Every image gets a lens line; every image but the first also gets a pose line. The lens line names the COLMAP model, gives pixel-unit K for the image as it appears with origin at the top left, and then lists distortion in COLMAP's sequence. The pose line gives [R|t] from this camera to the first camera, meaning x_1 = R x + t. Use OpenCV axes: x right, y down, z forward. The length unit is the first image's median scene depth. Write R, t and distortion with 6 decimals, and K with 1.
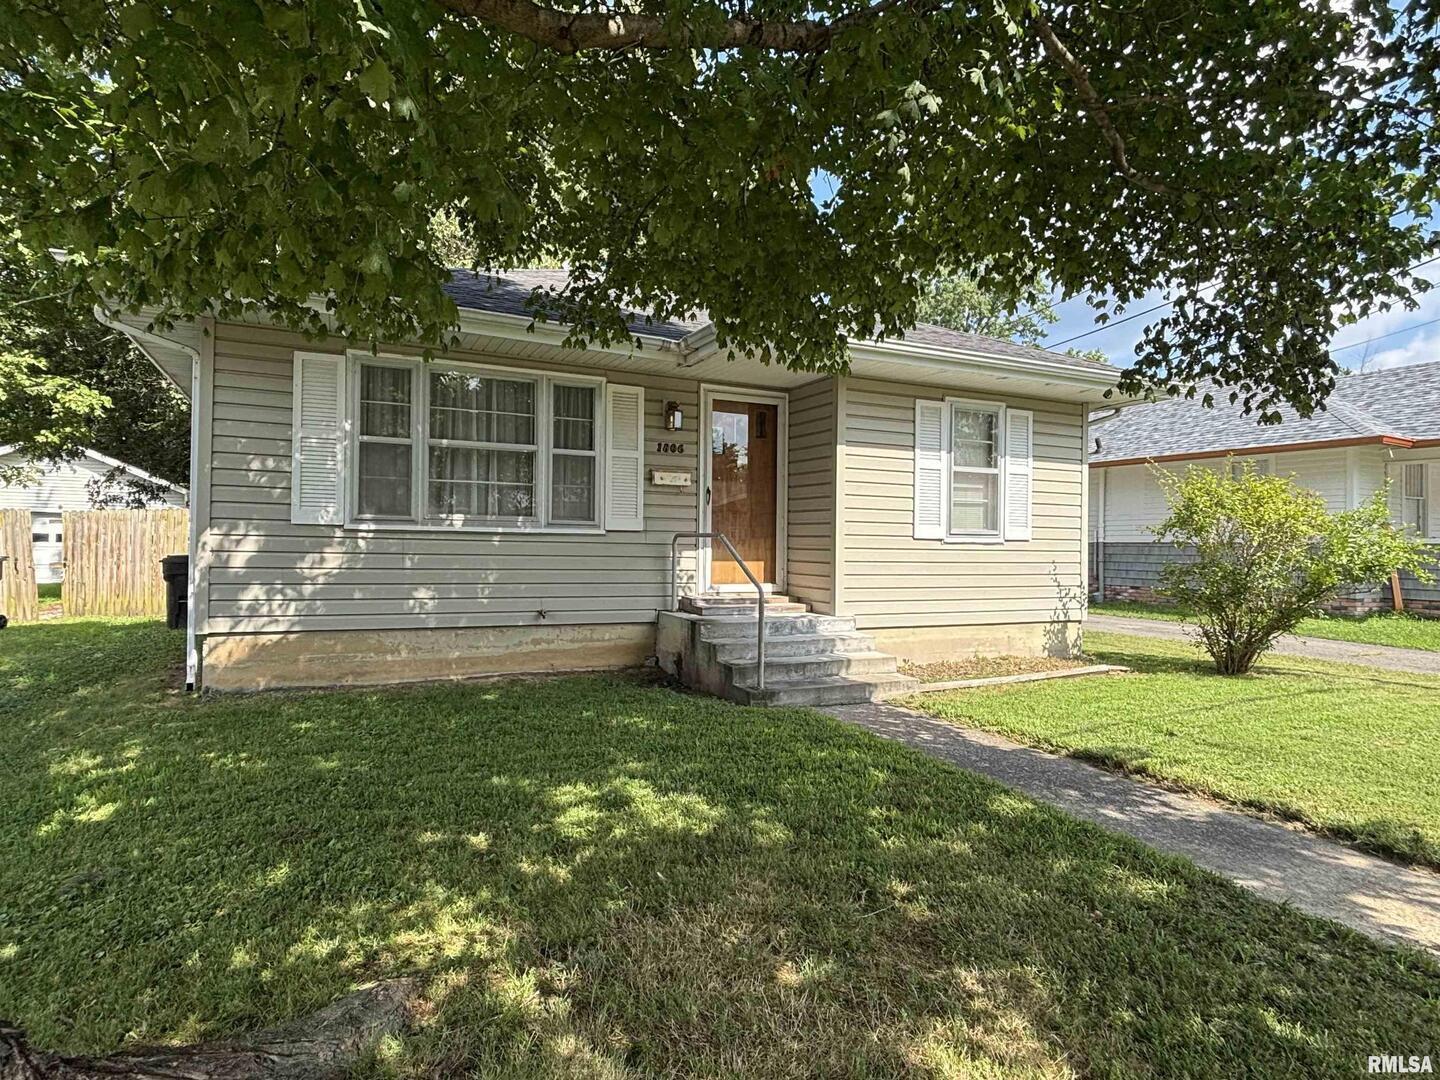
lens RADIAL K [[809.8, 0, 714.1], [0, 809.8, 535.7], [0, 0, 1]] dist [-0.011046, 0.004553]
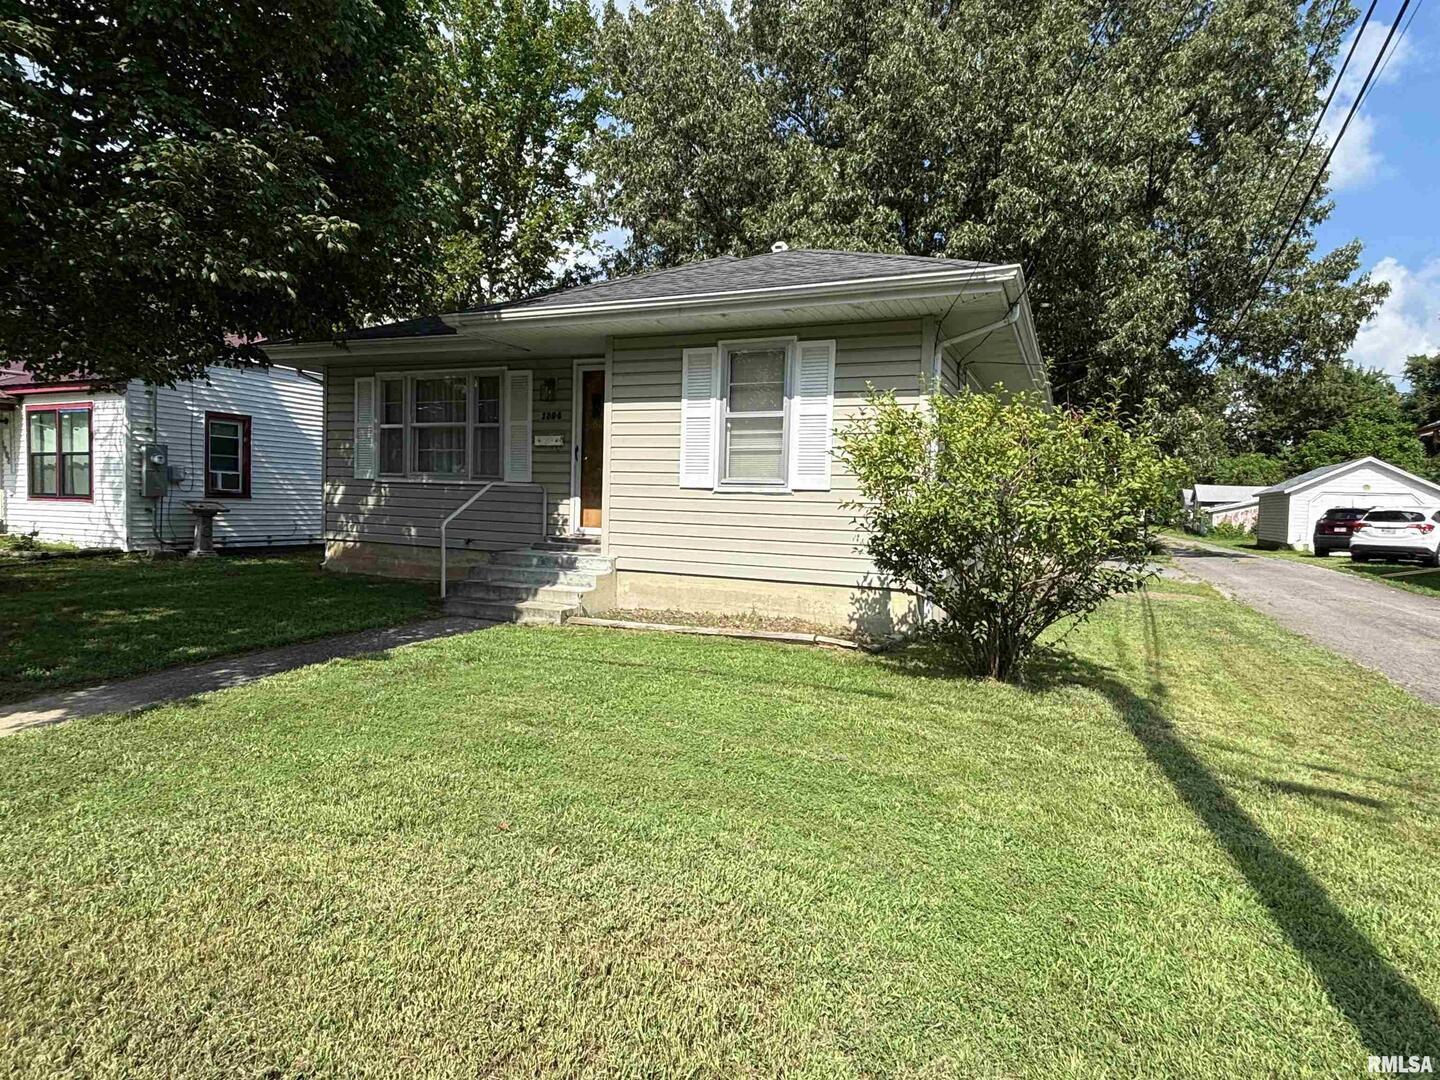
lens RADIAL K [[809.8, 0, 718.8], [0, 809.8, 552.3], [0, 0, 1]] dist [-0.011046, 0.004553]
pose [[0.649670, 0.053887, -0.758304, 1.153286], [-0.012540, 0.998108, 0.060185, 0.024550], [0.760113, -0.029591, 0.649117, 0.410225]]
